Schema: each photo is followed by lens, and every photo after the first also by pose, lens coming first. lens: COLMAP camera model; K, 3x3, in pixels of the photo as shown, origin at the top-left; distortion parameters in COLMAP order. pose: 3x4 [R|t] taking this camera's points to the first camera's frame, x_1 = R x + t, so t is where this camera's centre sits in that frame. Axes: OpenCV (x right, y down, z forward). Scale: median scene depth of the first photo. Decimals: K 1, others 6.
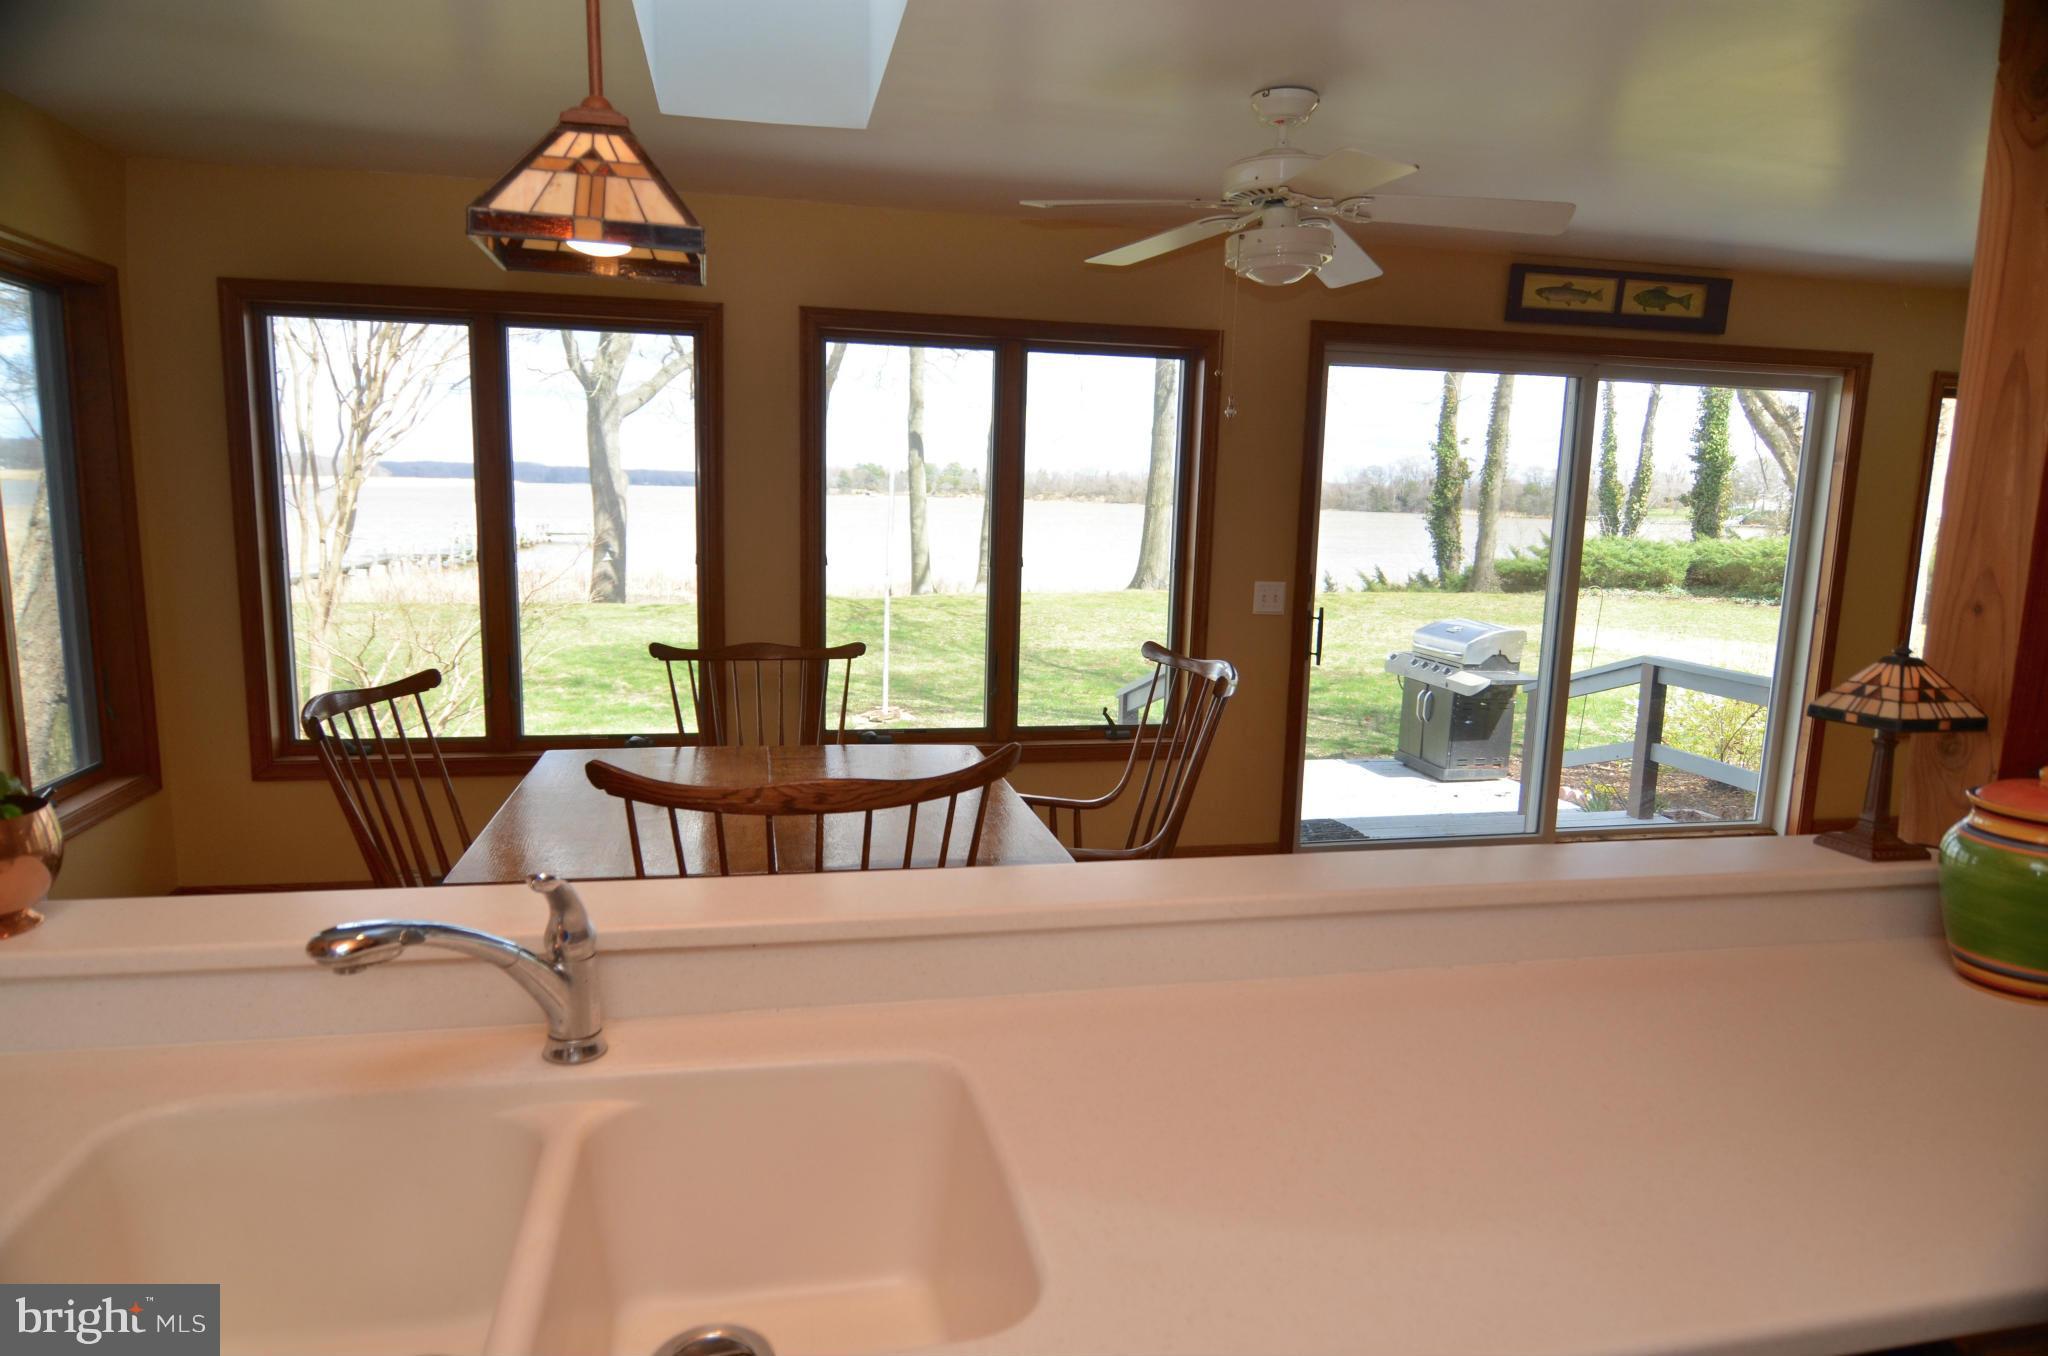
lens RADIAL K [[1272.6, 0, 1018.4], [0, 1272.6, 702.9], [0, 0, 1]] dist [-0.000818, -0.015513]
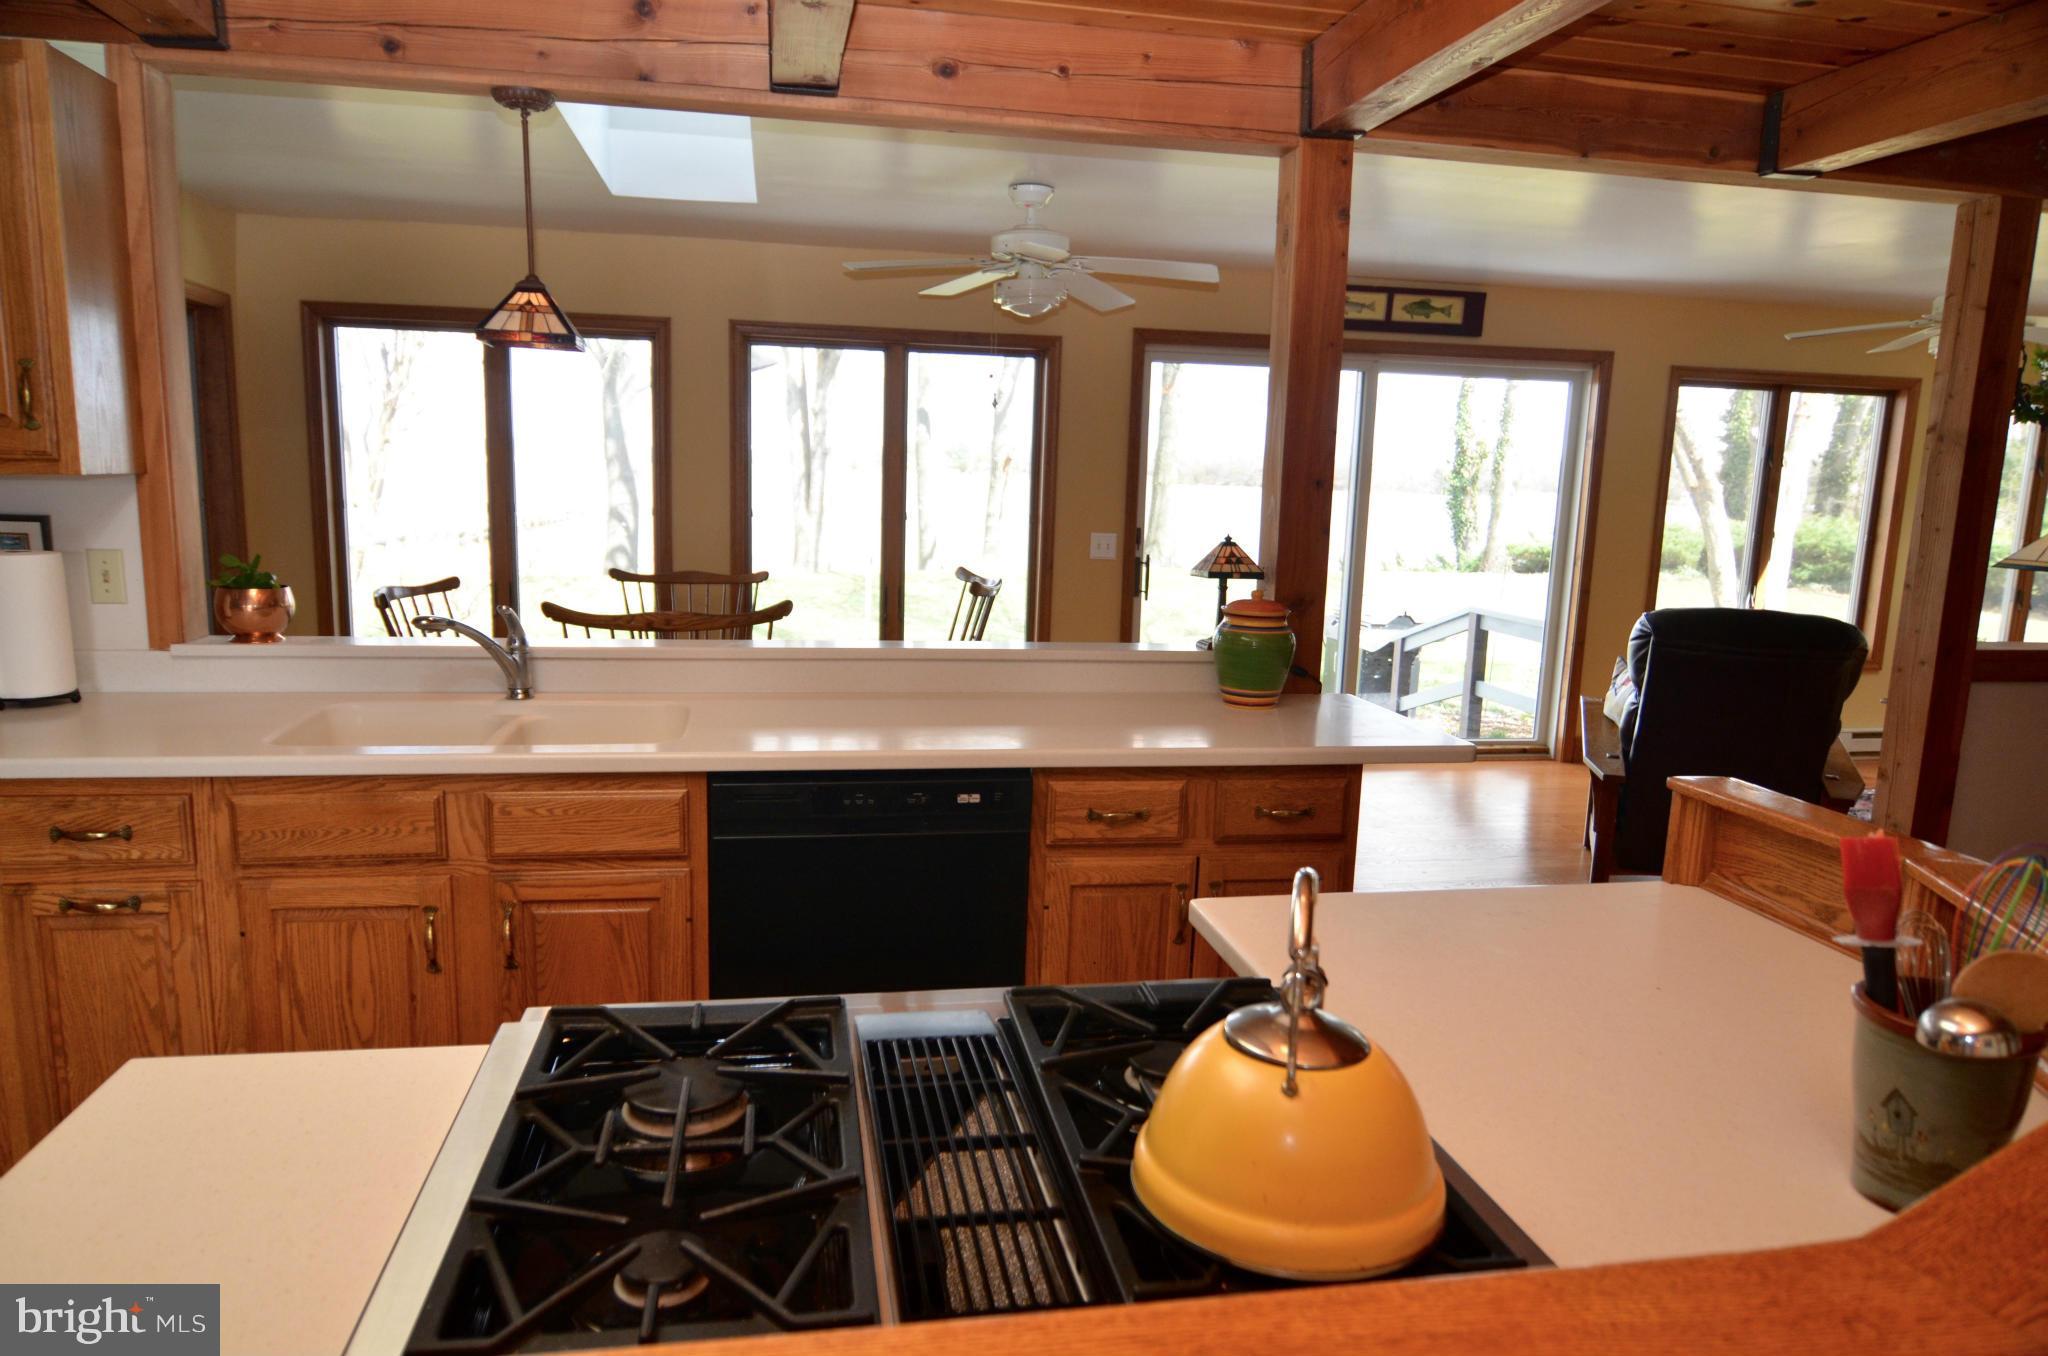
lens RADIAL K [[1353.6, 0, 1020.3], [0, 1353.6, 706.7], [0, 0, 1]] dist [-0.003723, -0.001637]
pose [[0.999476, 0.010116, -0.030754, 0.153442], [-0.009882, 0.999921, 0.007732, 0.066374], [0.030830, -0.007424, 0.999497, -0.344080]]
